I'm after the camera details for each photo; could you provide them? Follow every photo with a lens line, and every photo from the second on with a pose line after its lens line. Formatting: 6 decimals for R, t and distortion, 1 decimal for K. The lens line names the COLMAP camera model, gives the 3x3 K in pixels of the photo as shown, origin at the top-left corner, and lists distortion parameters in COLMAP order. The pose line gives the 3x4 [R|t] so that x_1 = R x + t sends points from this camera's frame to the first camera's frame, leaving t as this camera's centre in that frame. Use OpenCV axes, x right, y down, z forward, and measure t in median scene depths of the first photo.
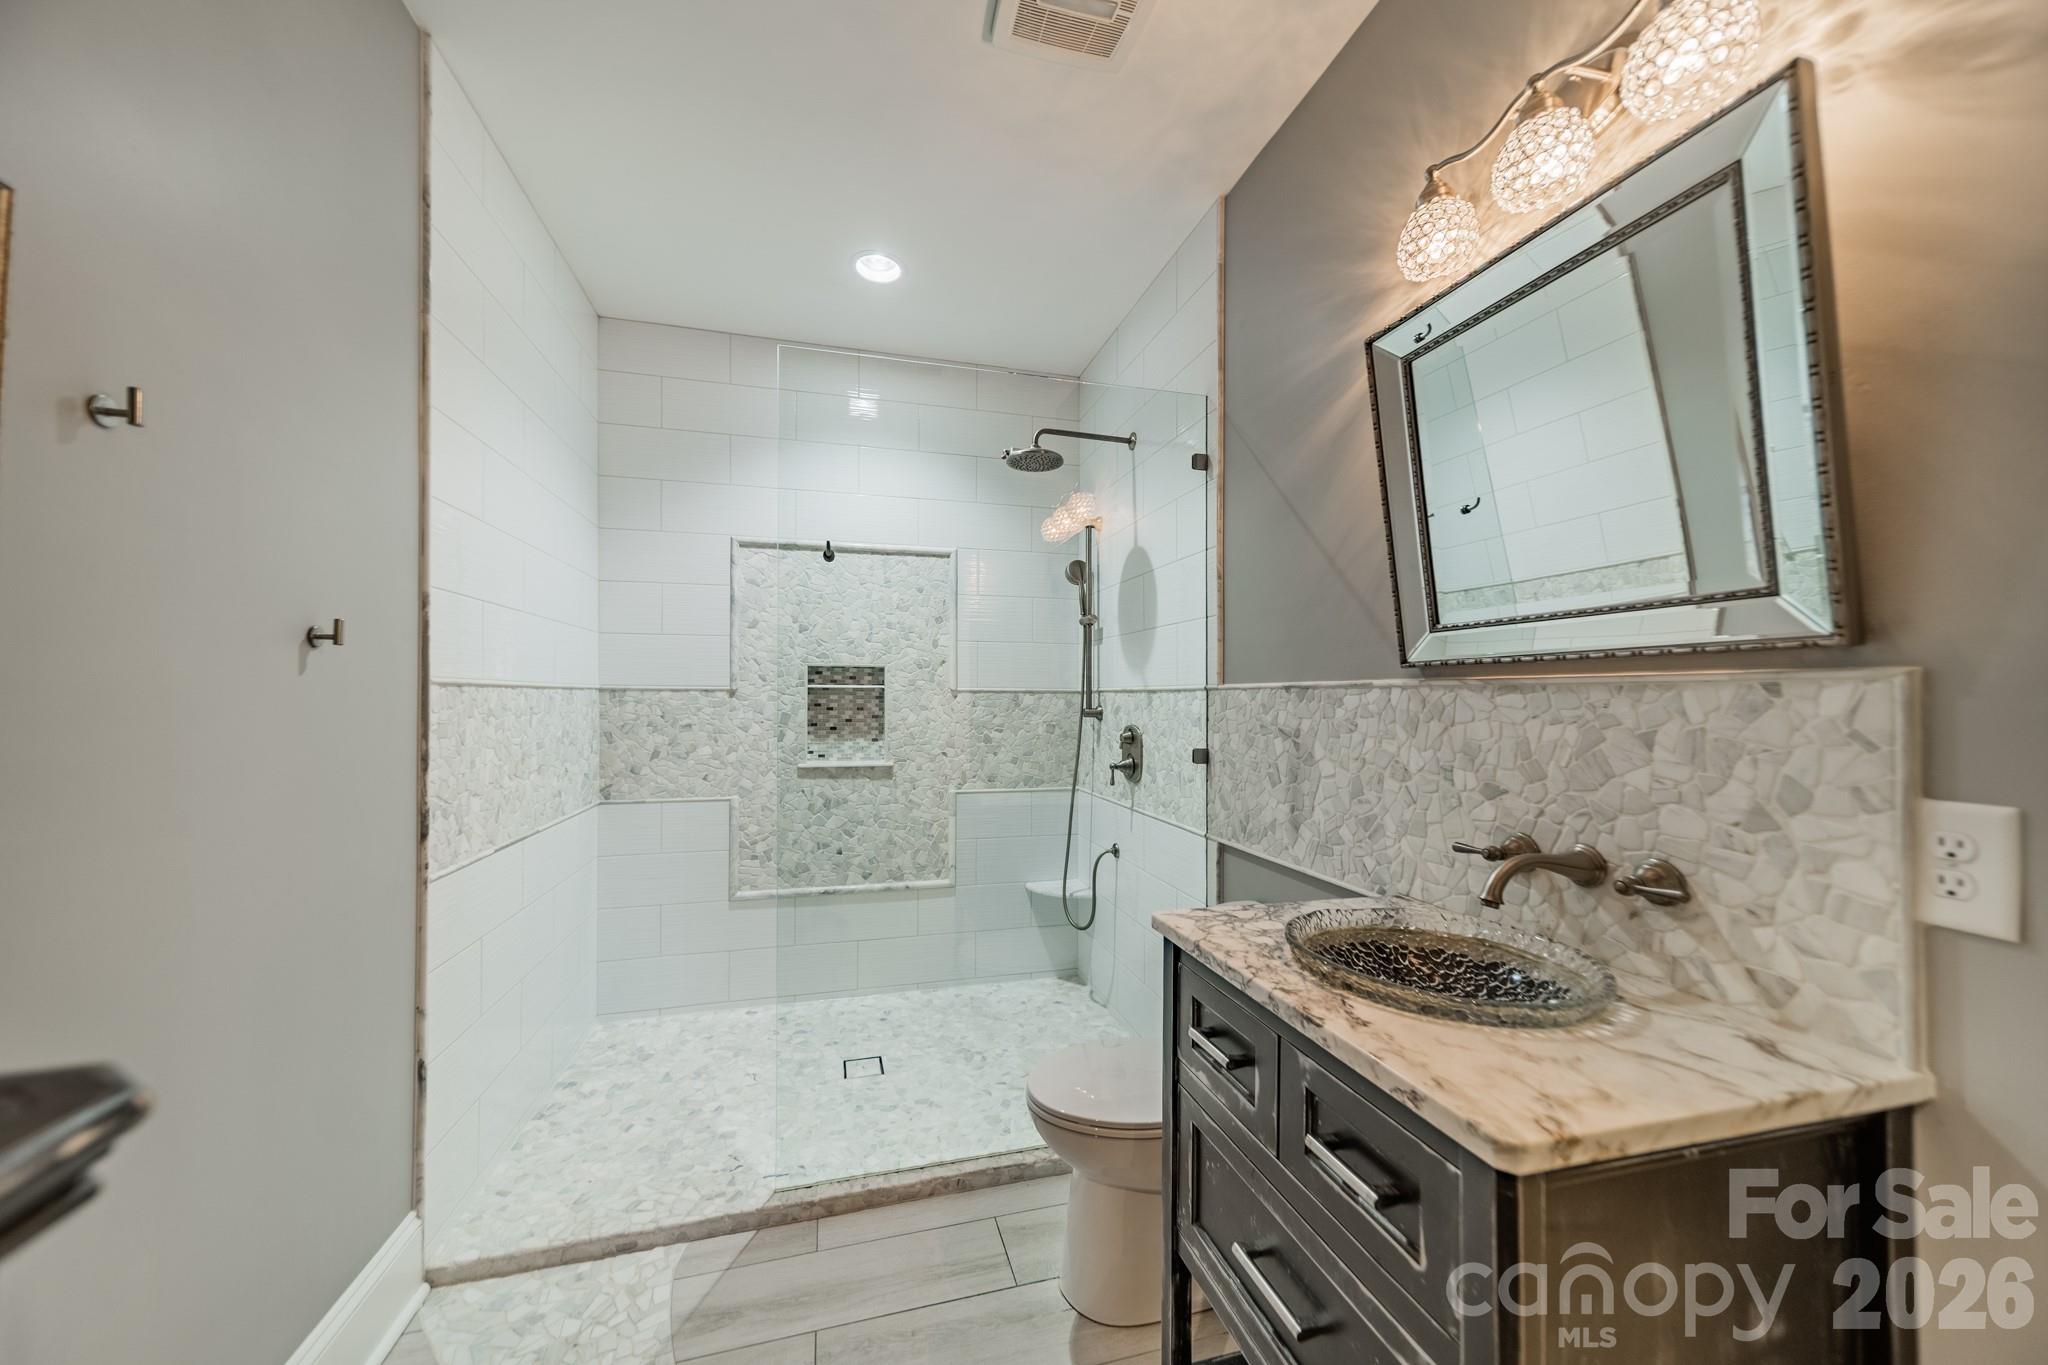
lens RADIAL K [[725.4, 0, 1019.0], [0, 725.4, 691.2], [0, 0, 1]] dist [0.008828, -0.000079]
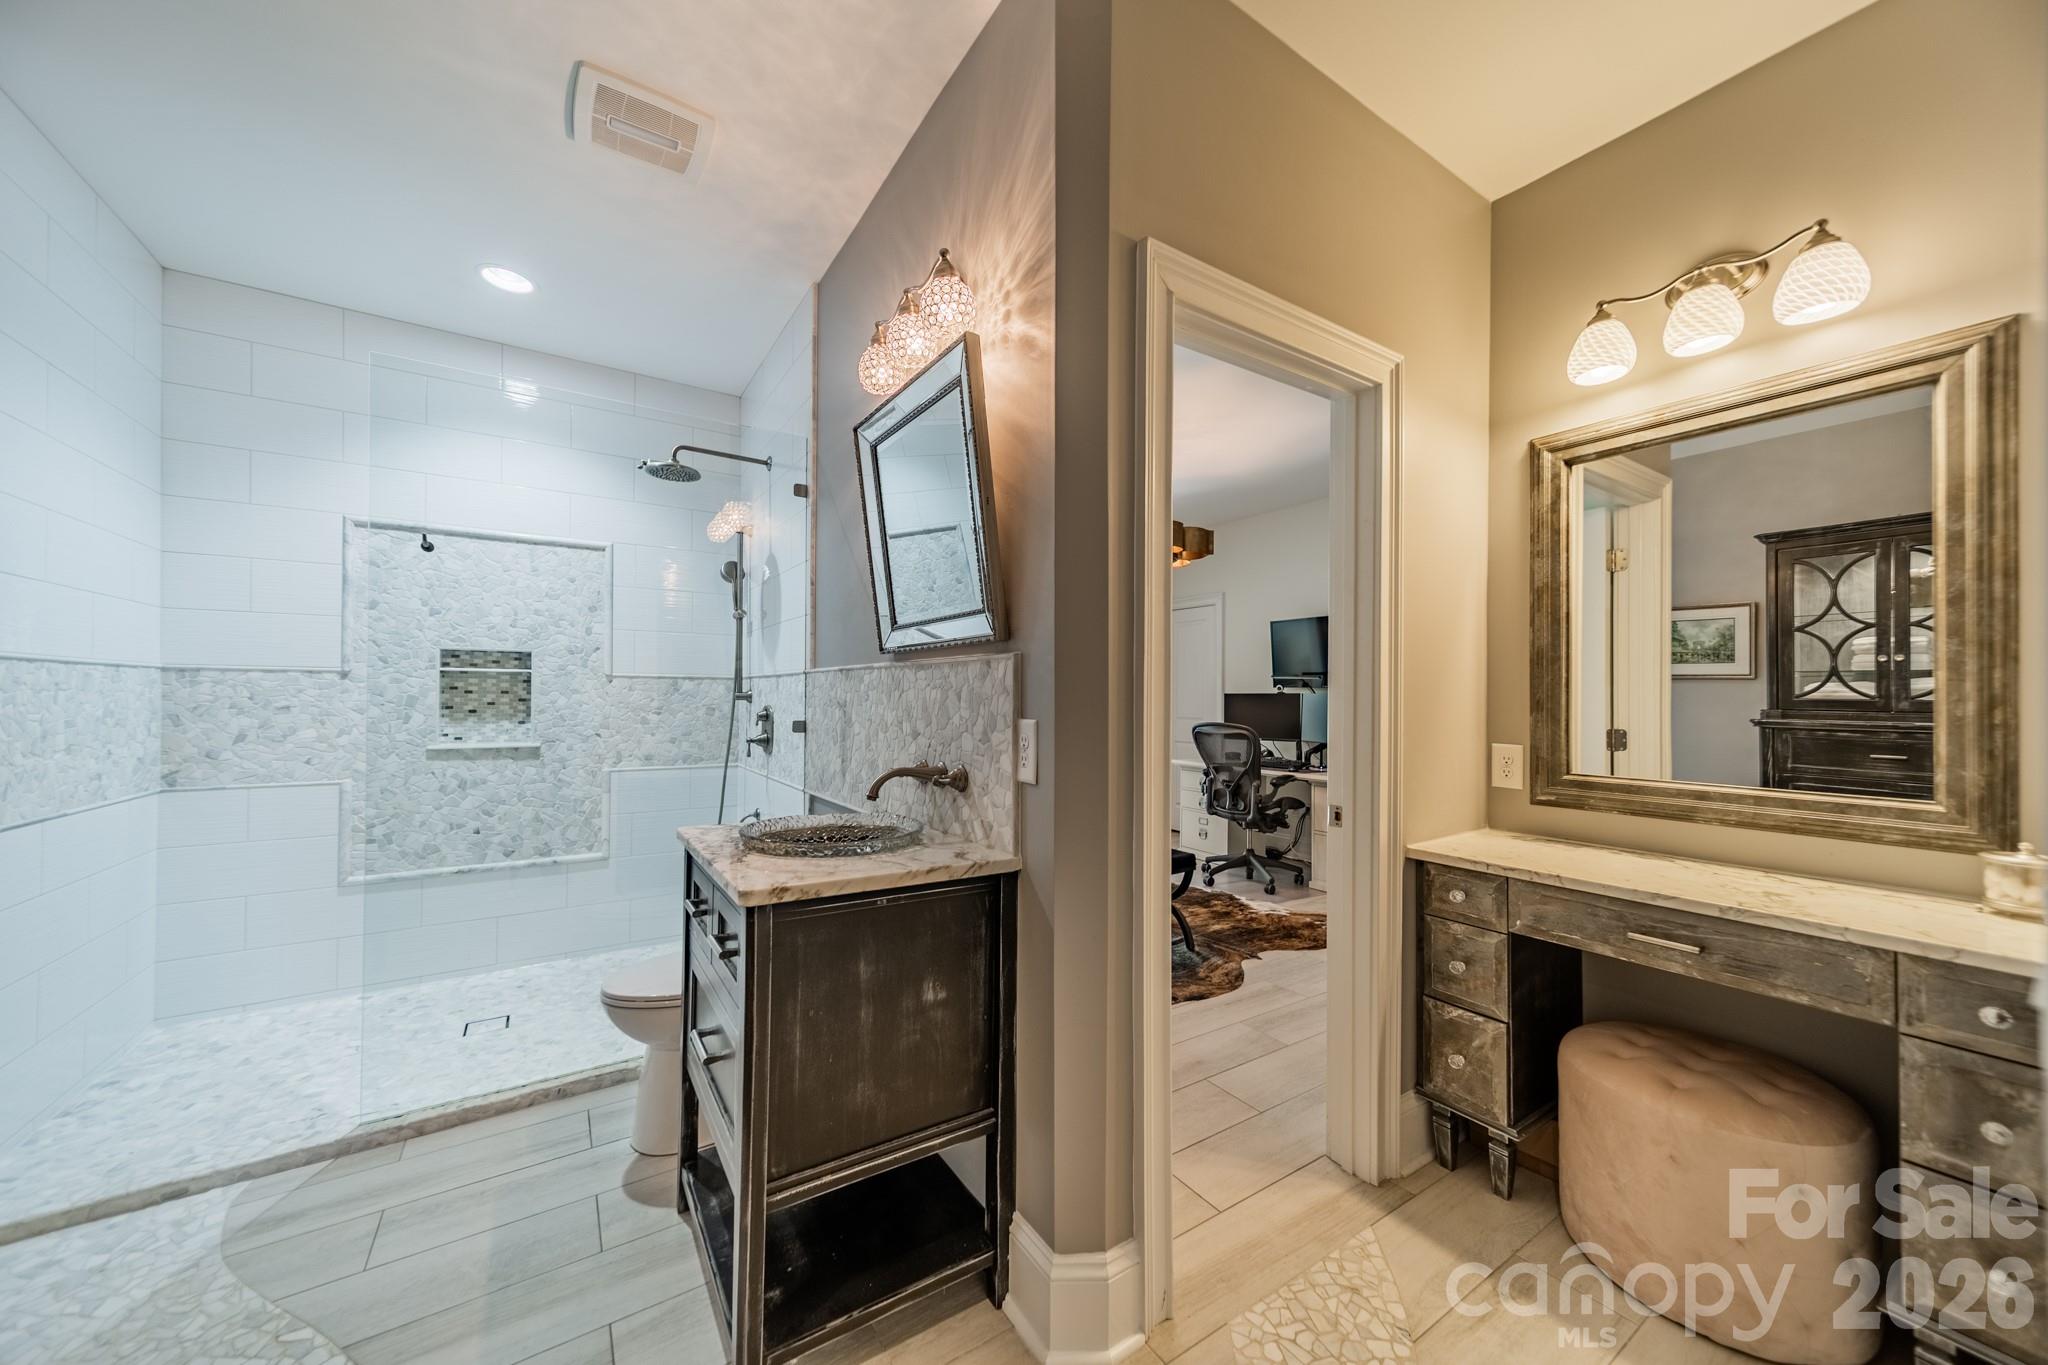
lens RADIAL K [[728.5, 0, 1027.3], [0, 728.5, 687.3], [0, 0, 1]] dist [0.009117, -0.000203]
pose [[0.948839, 0.005883, 0.315705, 0.175237], [-0.005165, 0.999982, -0.003110, 0.018784], [-0.315717, 0.001320, 0.948852, -0.242962]]
